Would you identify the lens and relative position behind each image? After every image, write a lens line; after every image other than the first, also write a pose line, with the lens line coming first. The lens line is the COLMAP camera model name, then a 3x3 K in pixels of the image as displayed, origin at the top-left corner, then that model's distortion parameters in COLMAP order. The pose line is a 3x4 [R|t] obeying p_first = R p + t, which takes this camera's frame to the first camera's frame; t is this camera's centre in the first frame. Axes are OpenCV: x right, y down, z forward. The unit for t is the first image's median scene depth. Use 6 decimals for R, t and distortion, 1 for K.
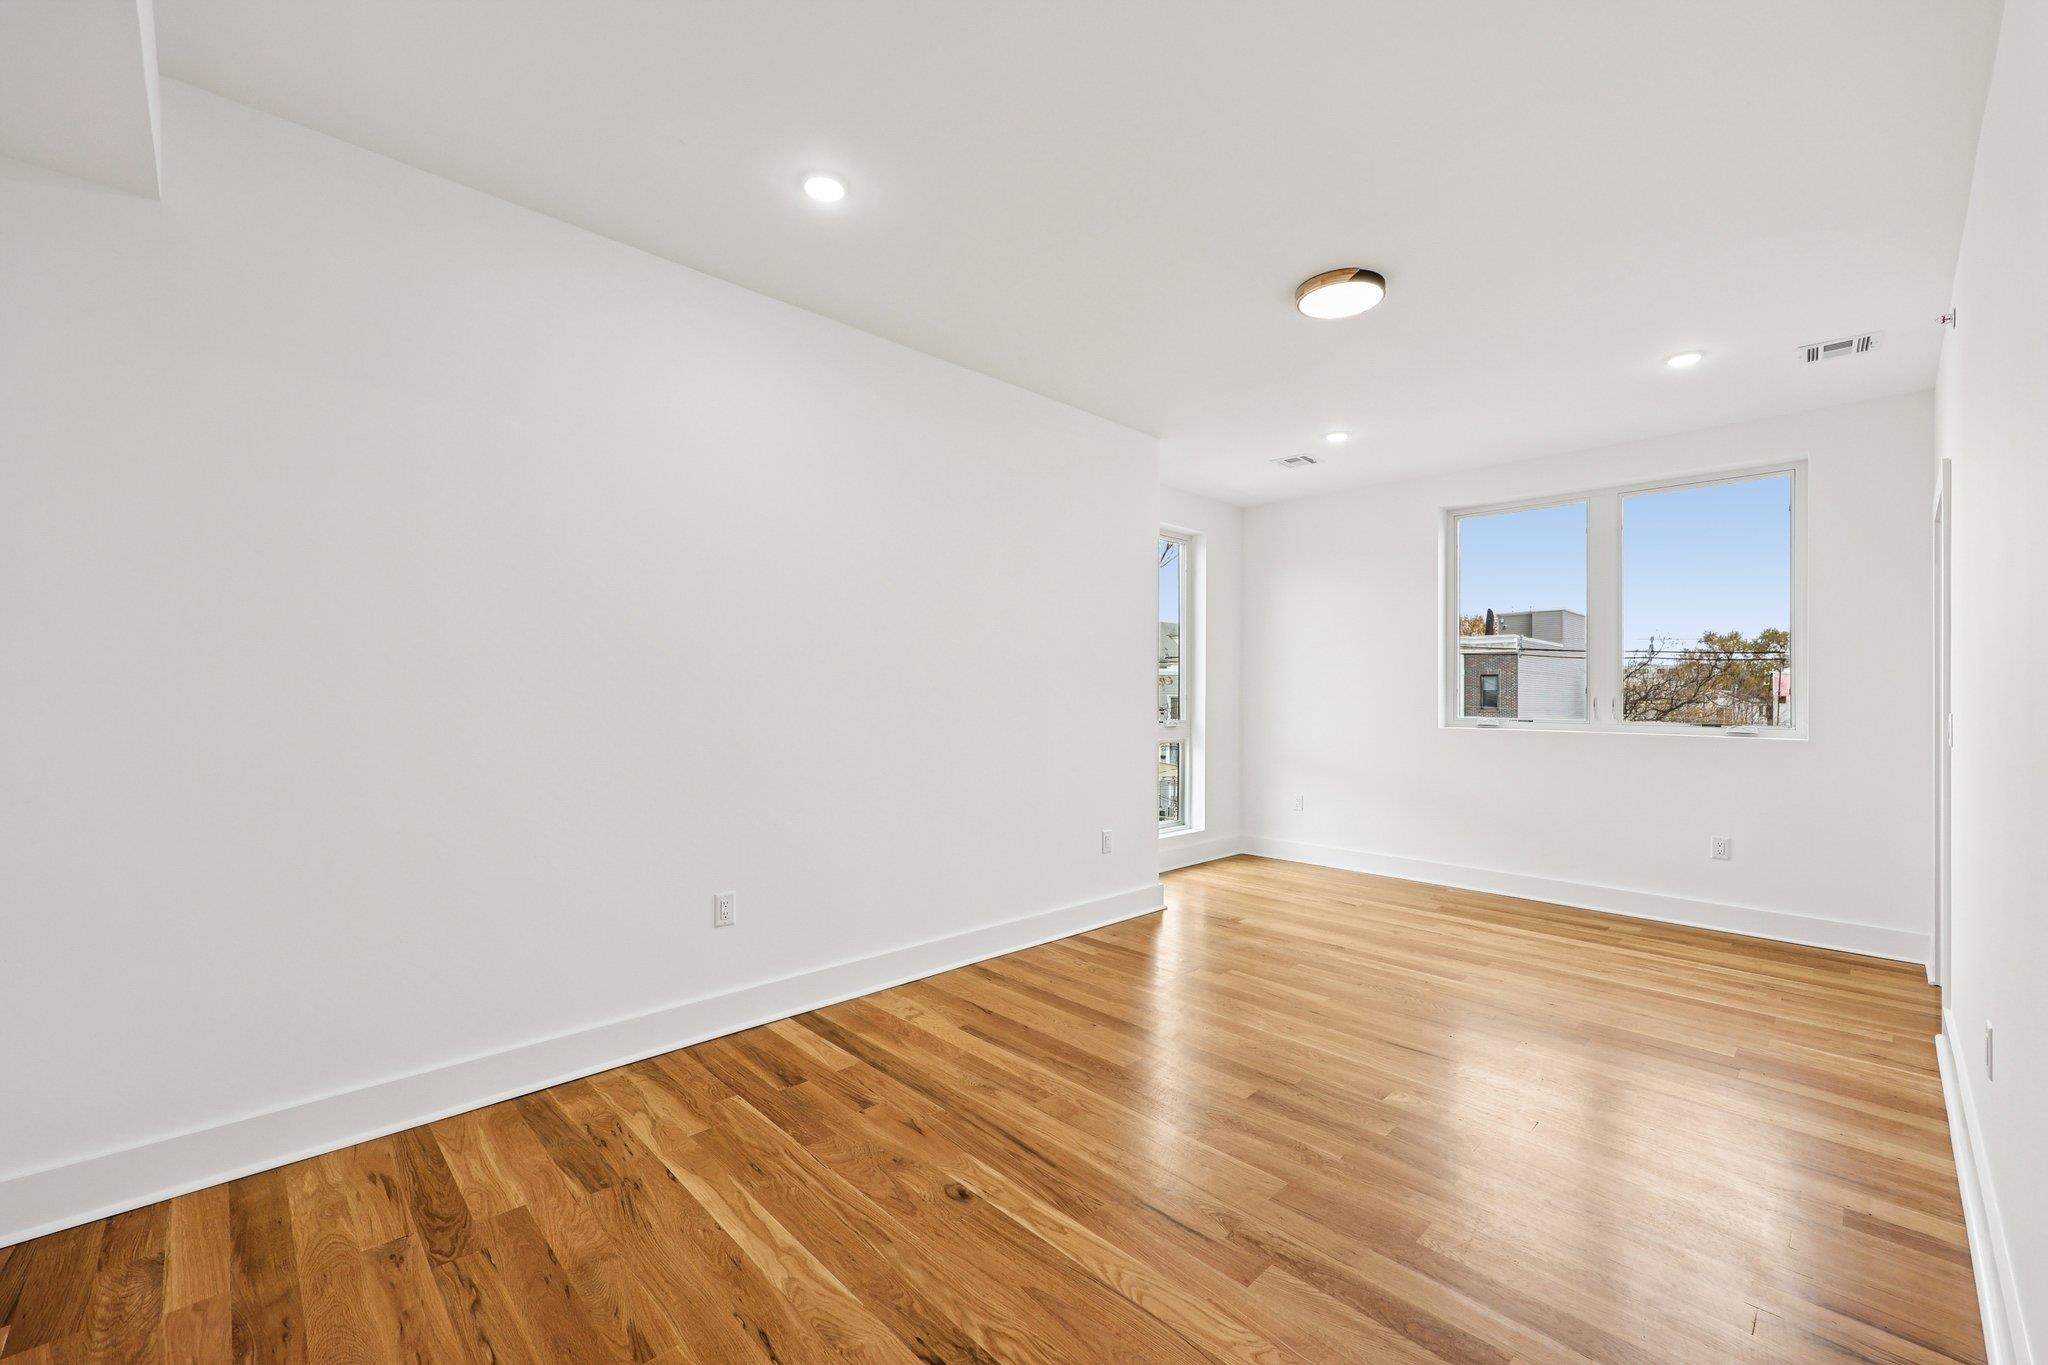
lens RADIAL K [[833.5, 0, 1034.1], [0, 833.5, 681.3], [0, 0, 1]] dist [0.001459, 0.000031]
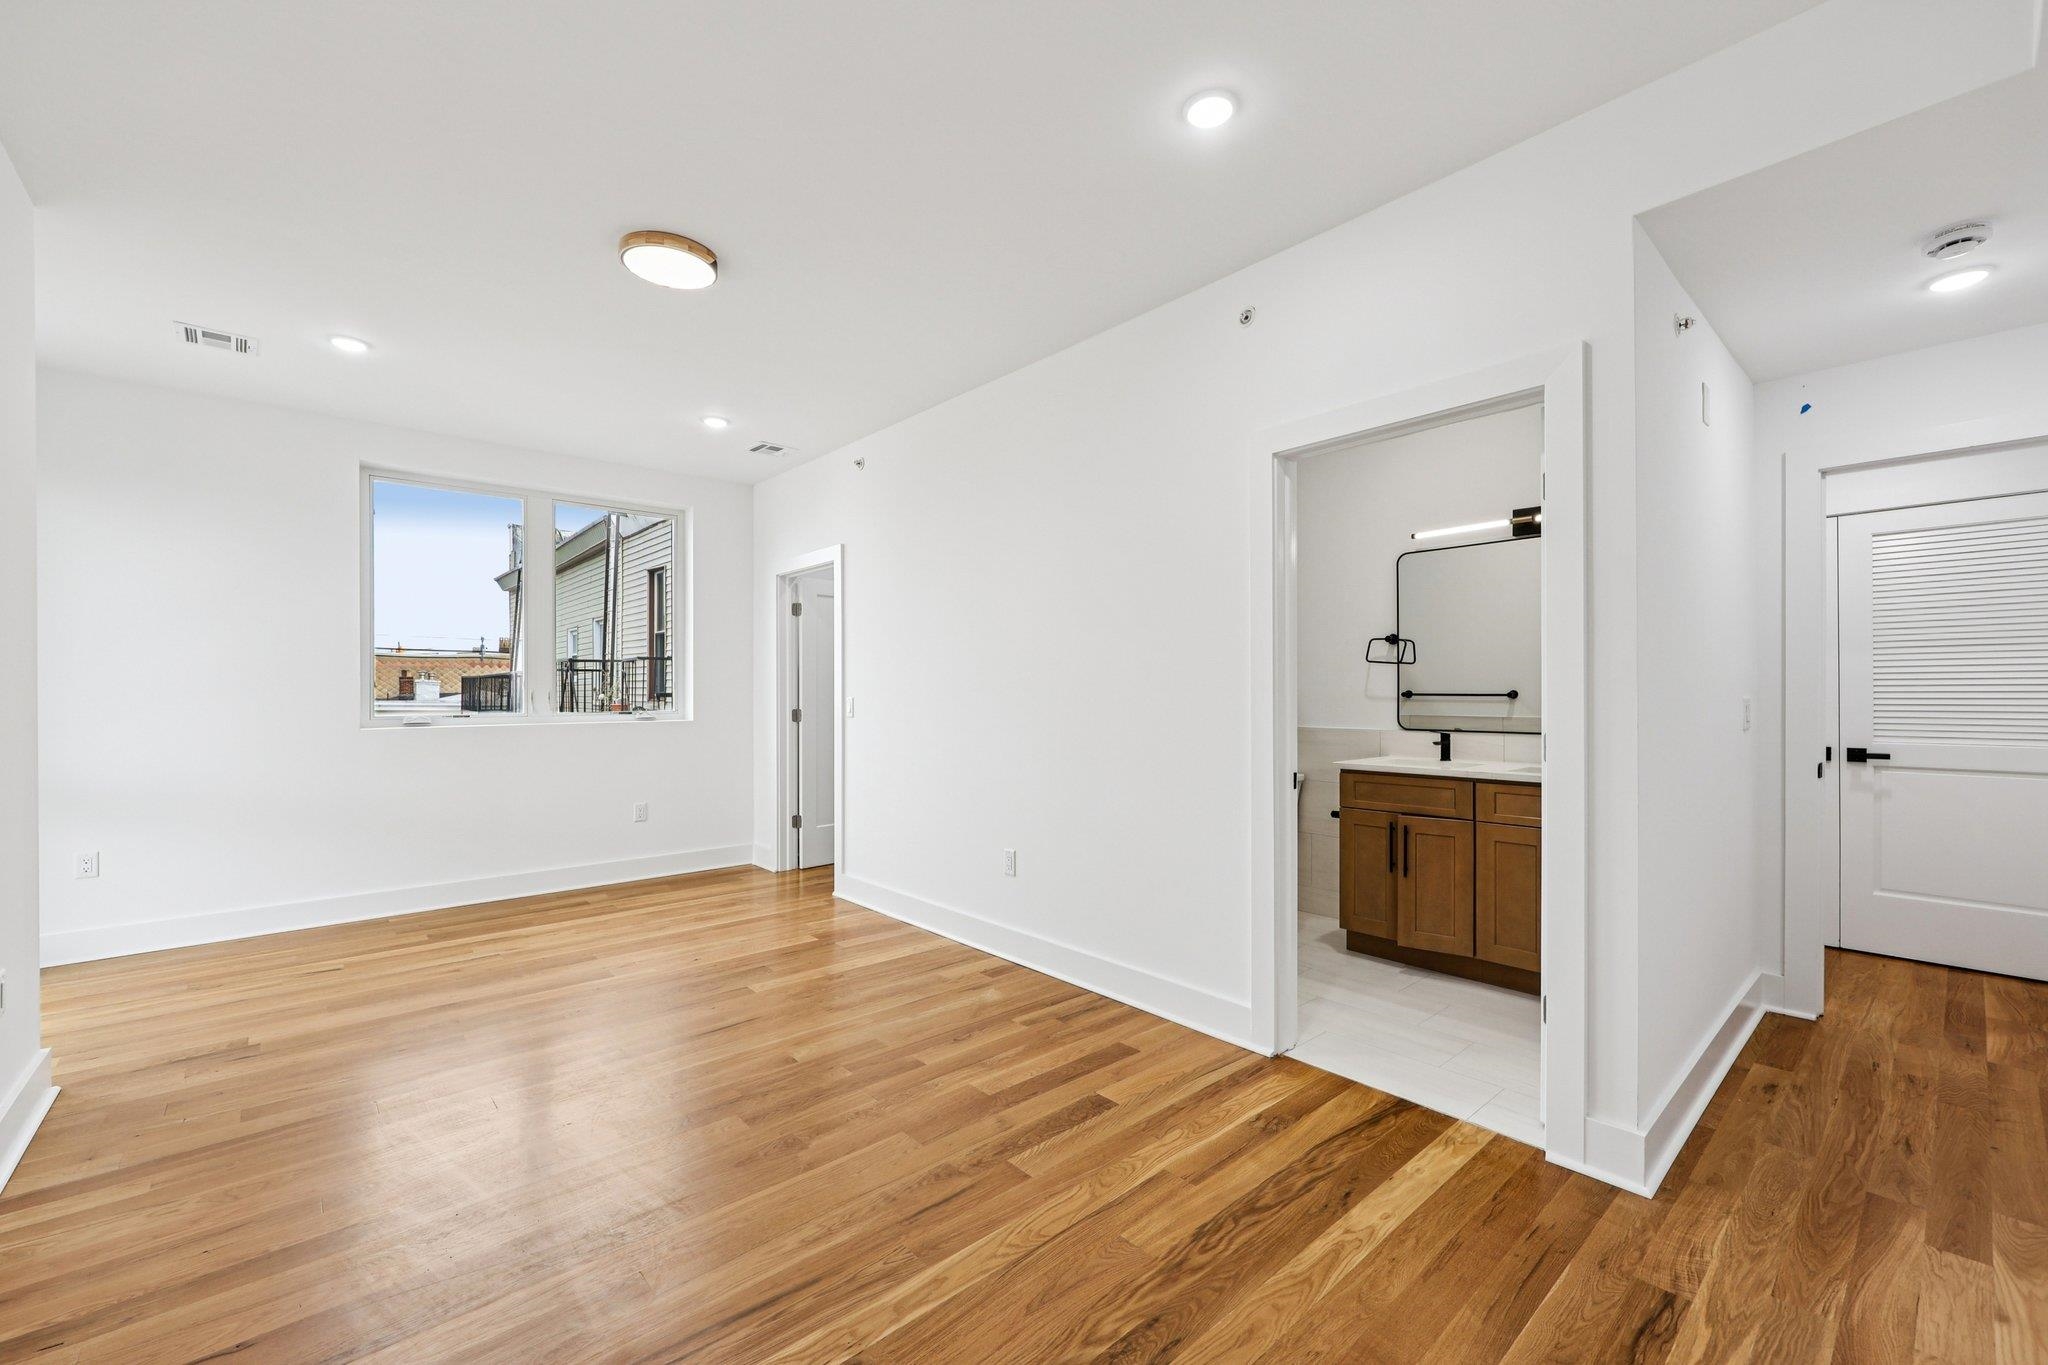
lens RADIAL K [[833.5, 0, 1025.0], [0, 833.5, 690.5], [0, 0, 1]] dist [0.001459, 0.000031]
pose [[0.049516, -0.011457, 0.998708, -0.531940], [-0.009850, 0.999880, 0.011959, -0.000228], [-0.998725, -0.010429, 0.049397, 0.532519]]
